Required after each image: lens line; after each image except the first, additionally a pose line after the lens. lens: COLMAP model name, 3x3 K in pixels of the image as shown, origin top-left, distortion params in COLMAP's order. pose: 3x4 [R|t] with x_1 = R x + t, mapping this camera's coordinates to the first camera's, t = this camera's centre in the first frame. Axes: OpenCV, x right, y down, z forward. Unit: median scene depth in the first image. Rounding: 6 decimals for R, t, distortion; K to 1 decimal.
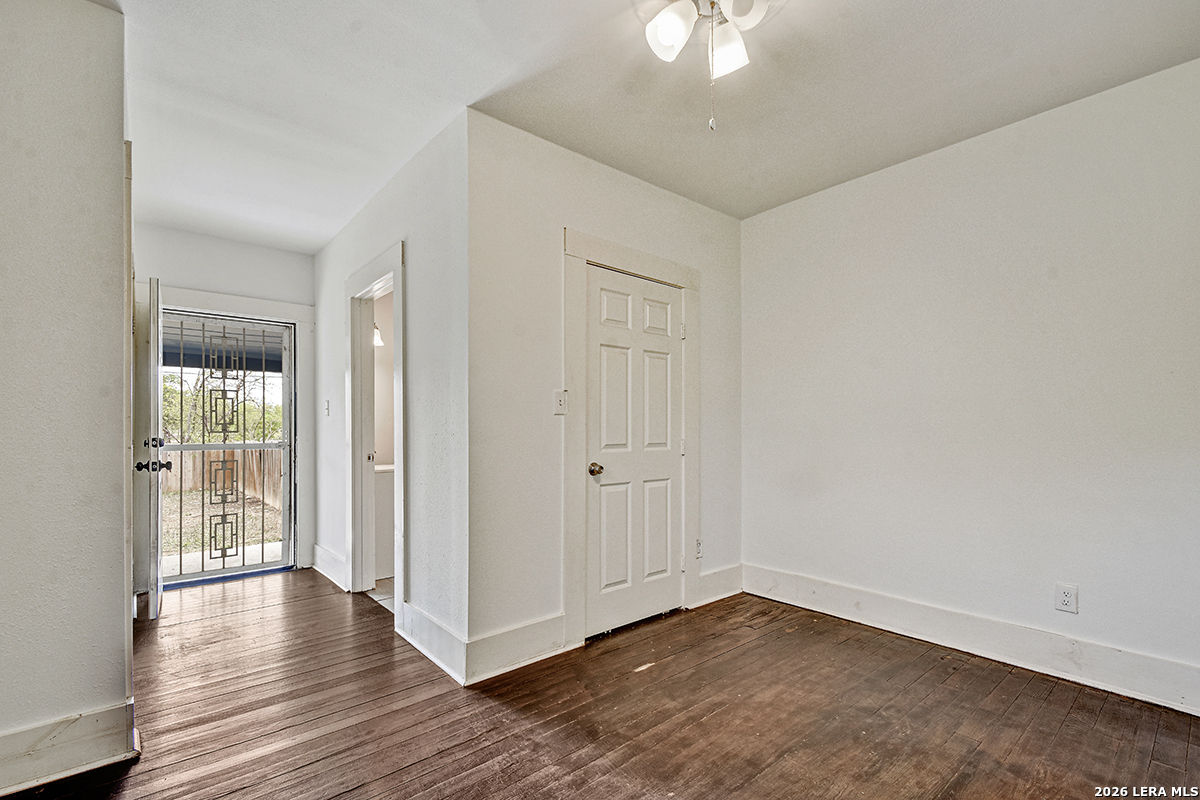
lens RADIAL K [[536.6, 0, 604.1], [0, 536.6, 419.2], [0, 0, 1]] dist [0.016175, -0.009176]
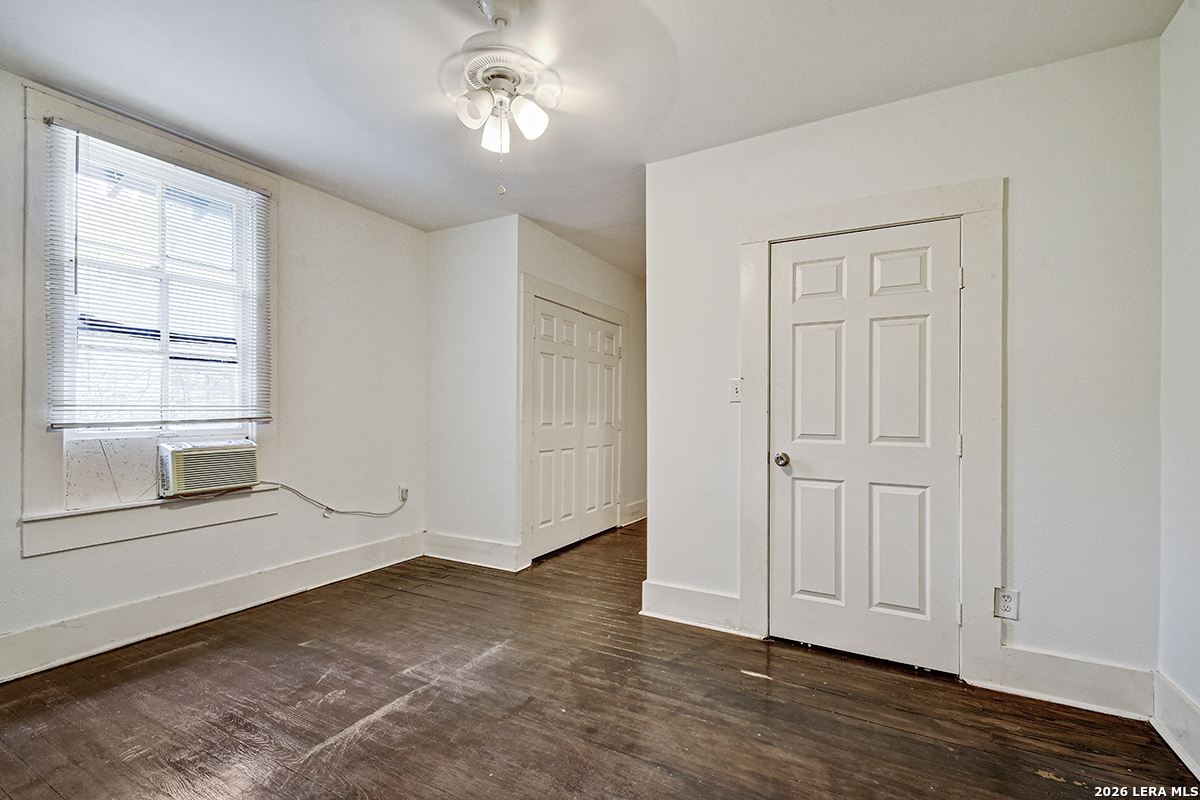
lens RADIAL K [[536.6, 0, 593.2], [0, 536.6, 402.8], [0, 0, 1]] dist [0.016175, -0.009176]
pose [[0.332837, -0.023332, -0.942696, 0.760932], [0.002223, 0.999710, -0.023958, 0.016225], [0.942982, 0.005879, 0.332793, 0.379080]]
